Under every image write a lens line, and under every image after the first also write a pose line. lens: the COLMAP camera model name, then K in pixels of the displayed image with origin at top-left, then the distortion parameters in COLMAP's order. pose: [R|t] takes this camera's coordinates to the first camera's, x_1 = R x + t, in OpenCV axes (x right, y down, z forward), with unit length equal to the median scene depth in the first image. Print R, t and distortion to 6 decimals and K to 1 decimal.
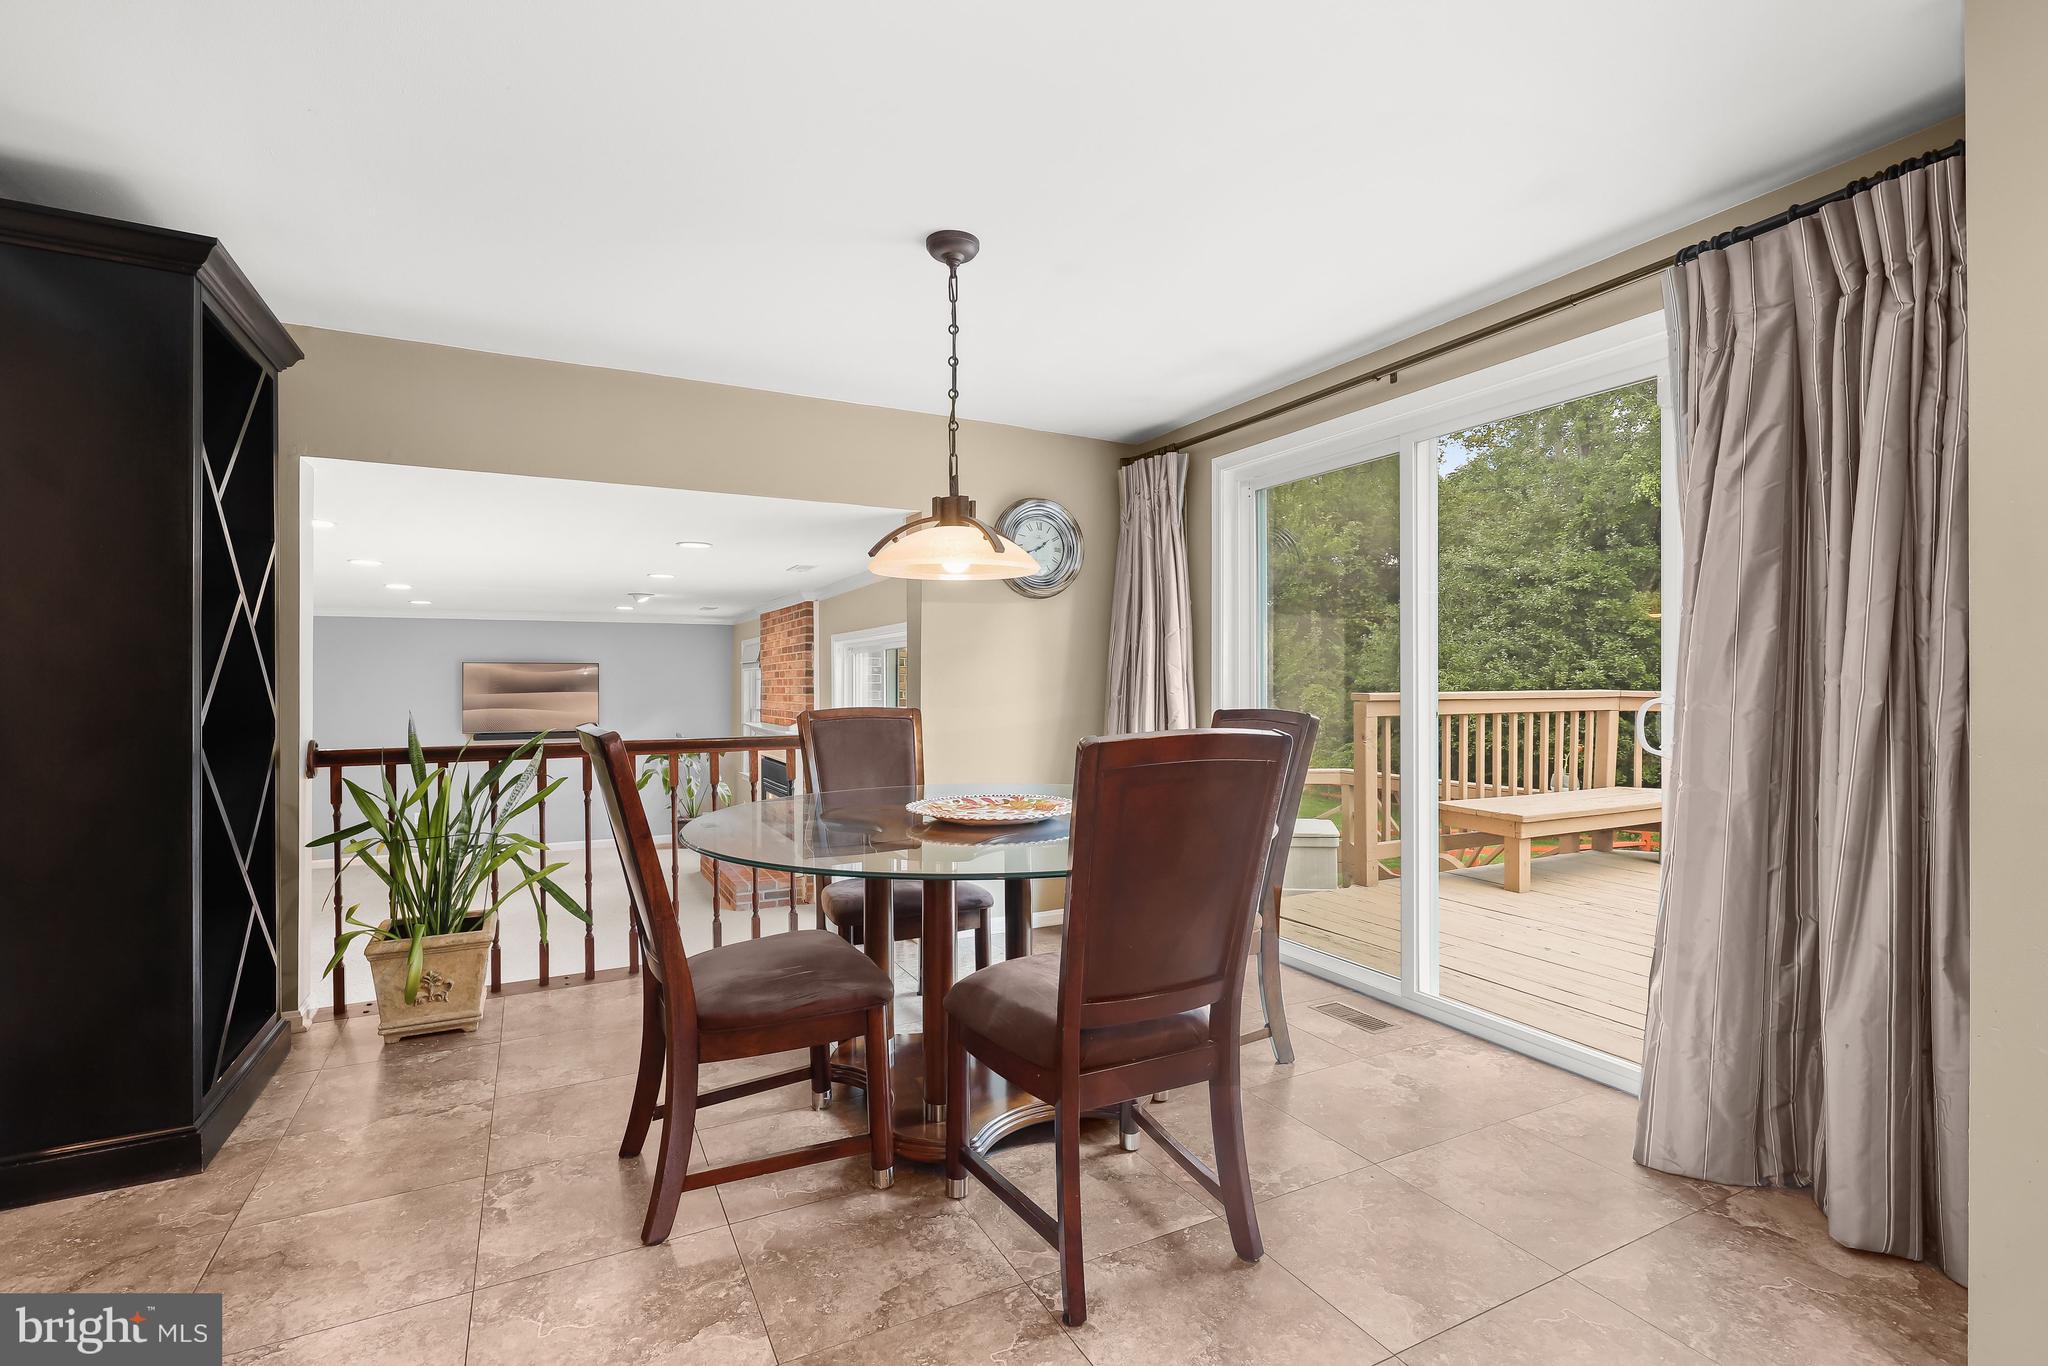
lens RADIAL K [[940.9, 0, 1024.0], [0, 940.9, 683.0], [0, 0, 1]] dist [0.000412, -0.000111]
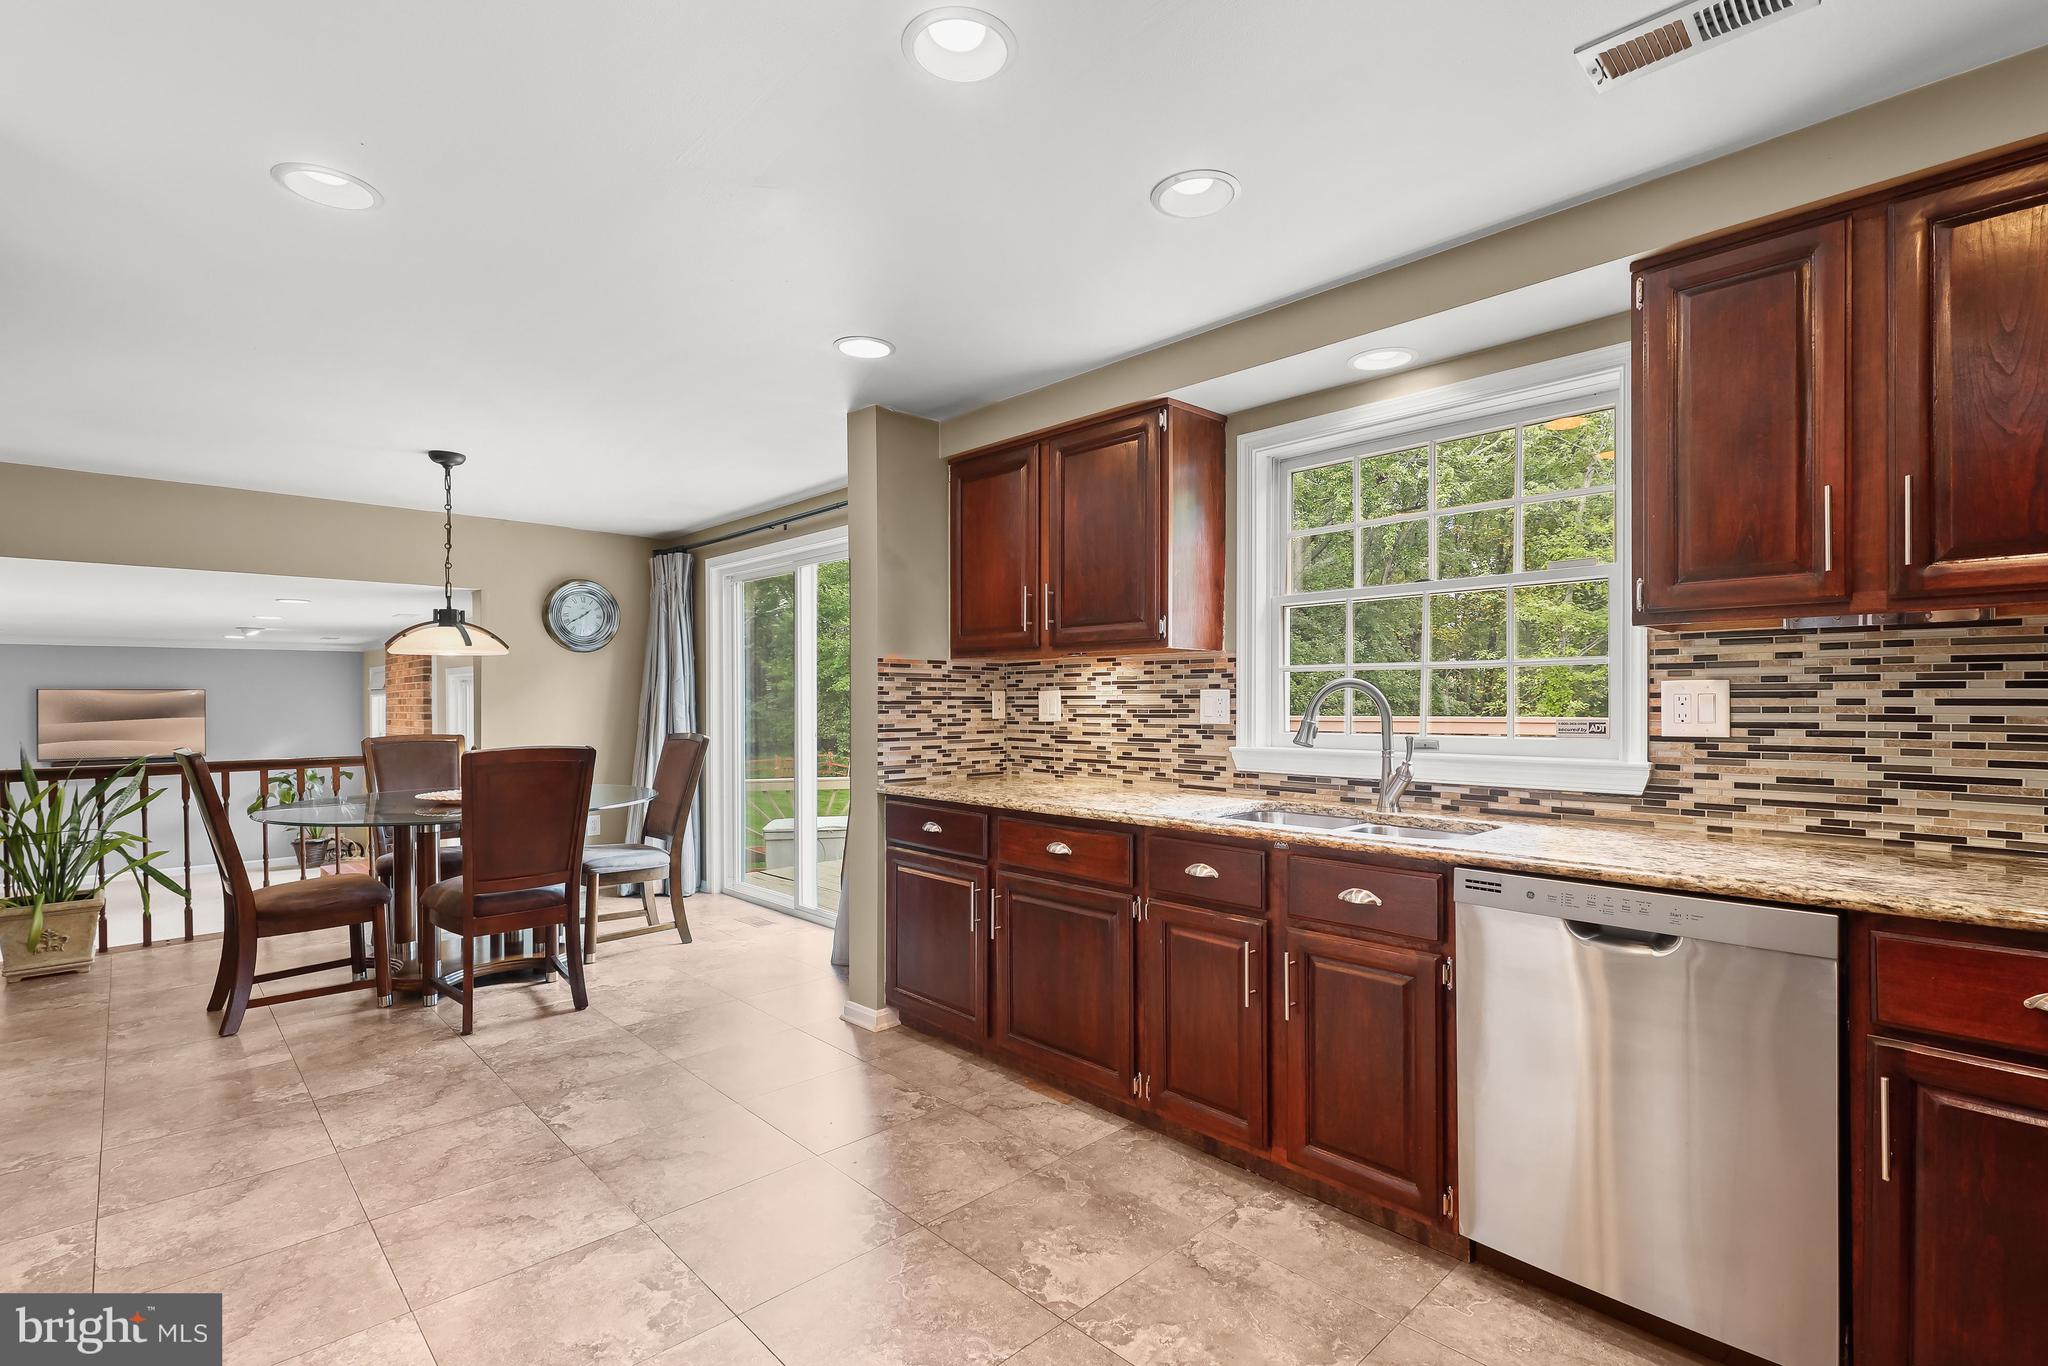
lens RADIAL K [[949.0, 0, 1031.4], [0, 949.0, 701.7], [0, 0, 1]] dist [0.000486, -0.000421]
pose [[0.959207, -0.004225, 0.282674, 0.329360], [0.003297, 0.999988, 0.003757, -0.026961], [-0.282686, -0.002671, 0.959209, -0.676526]]
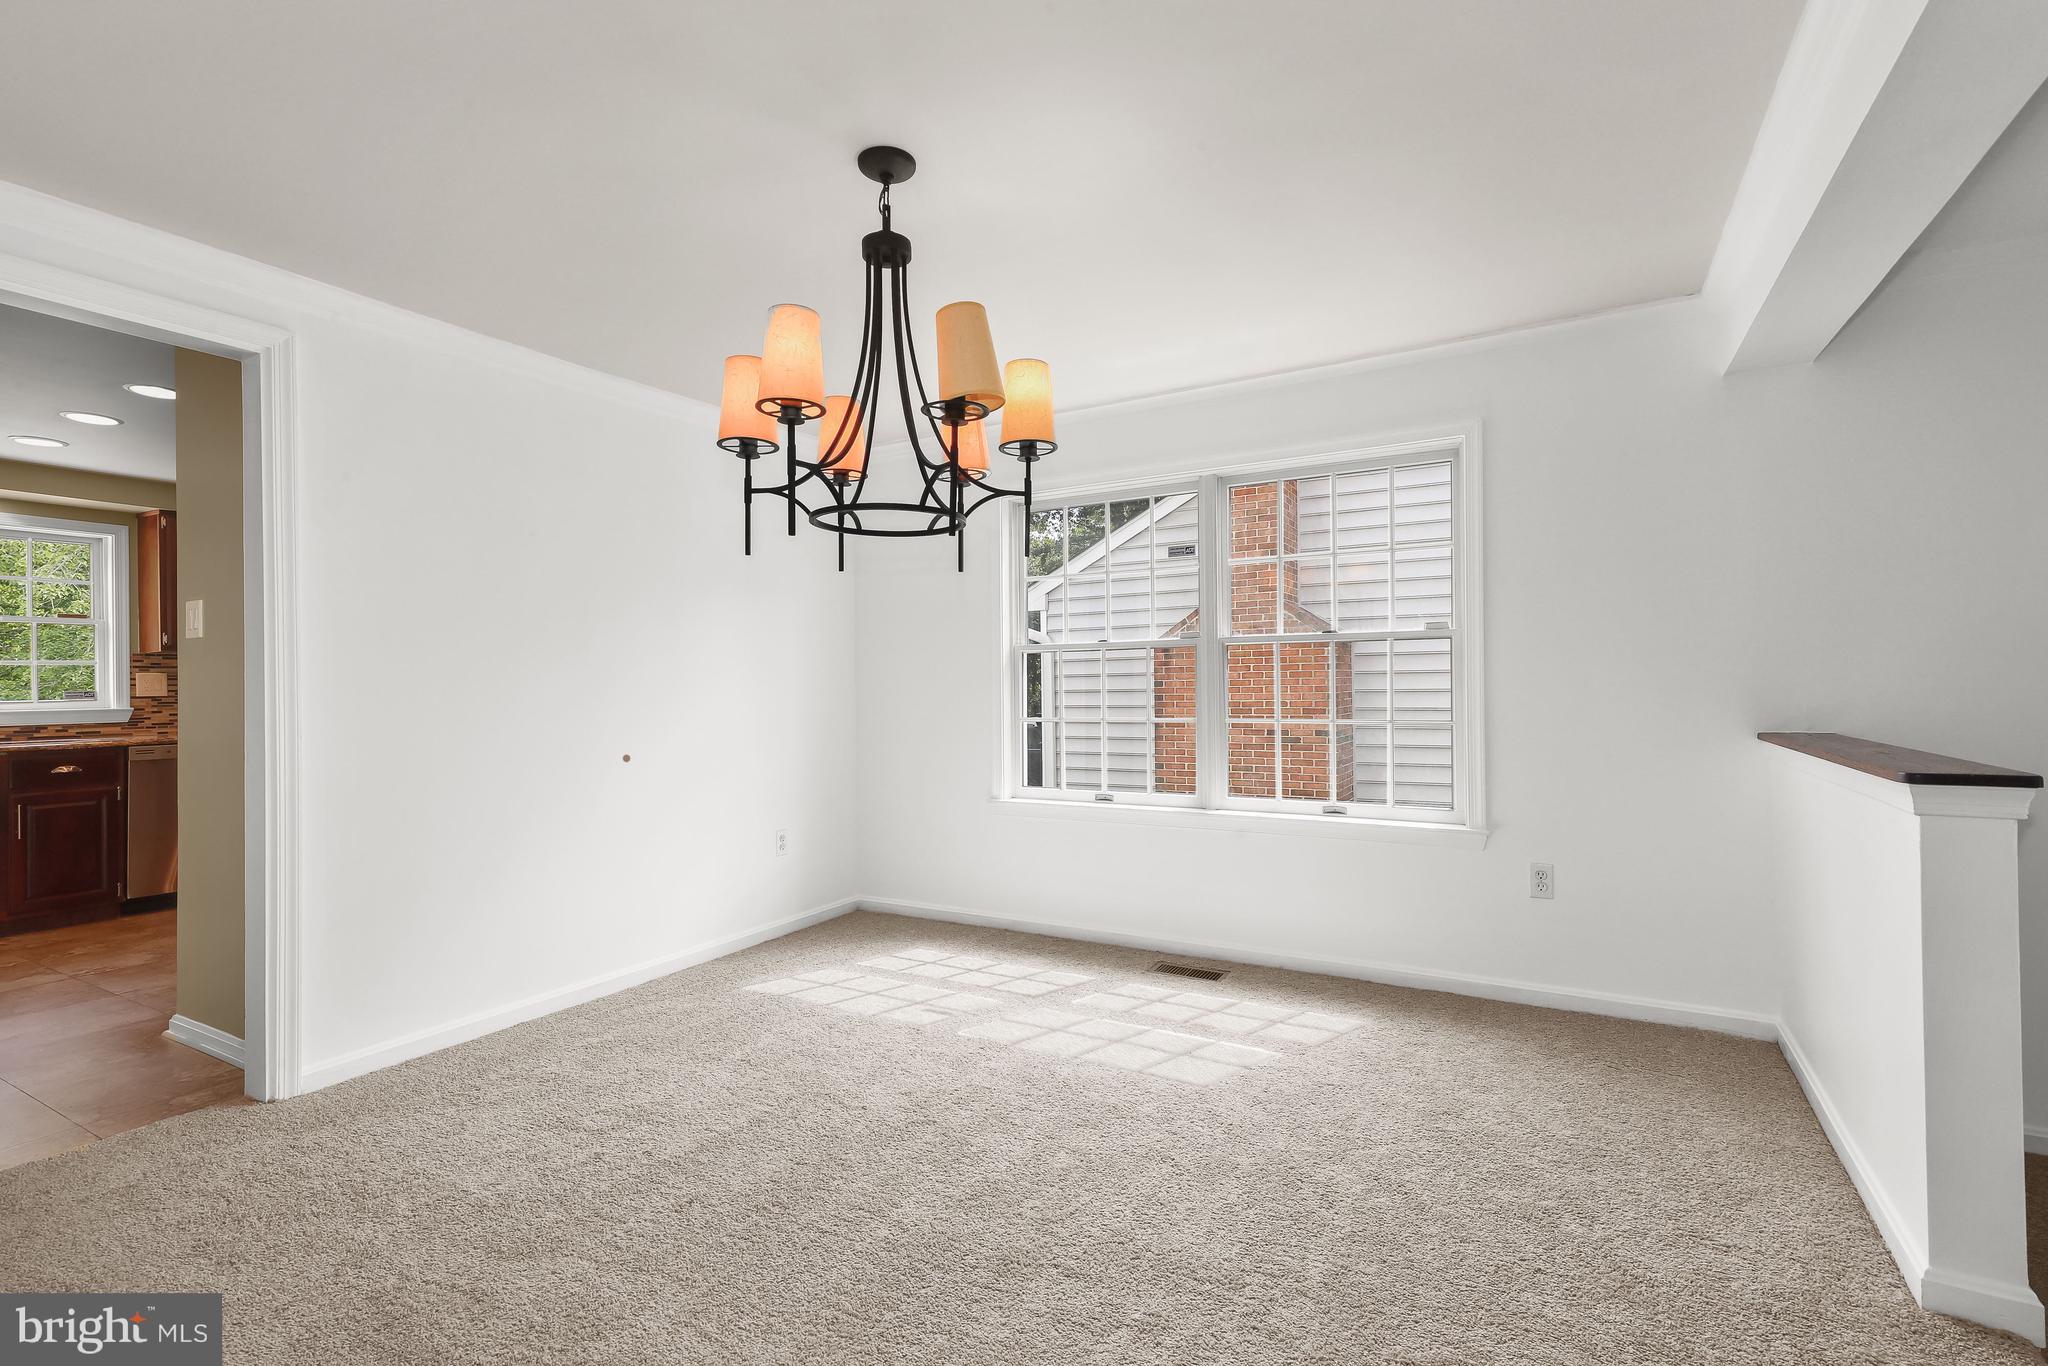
lens RADIAL K [[922.0, 0, 1024.0], [0, 922.0, 683.0], [0, 0, 1]] dist [0.001012, 0.000209]
pose [[-0.535542, 0.009341, 0.844457, -1.181704], [0.011049, 0.999931, -0.004053, 0.002116], [-0.844436, 0.007160, -0.535608, -0.583643]]
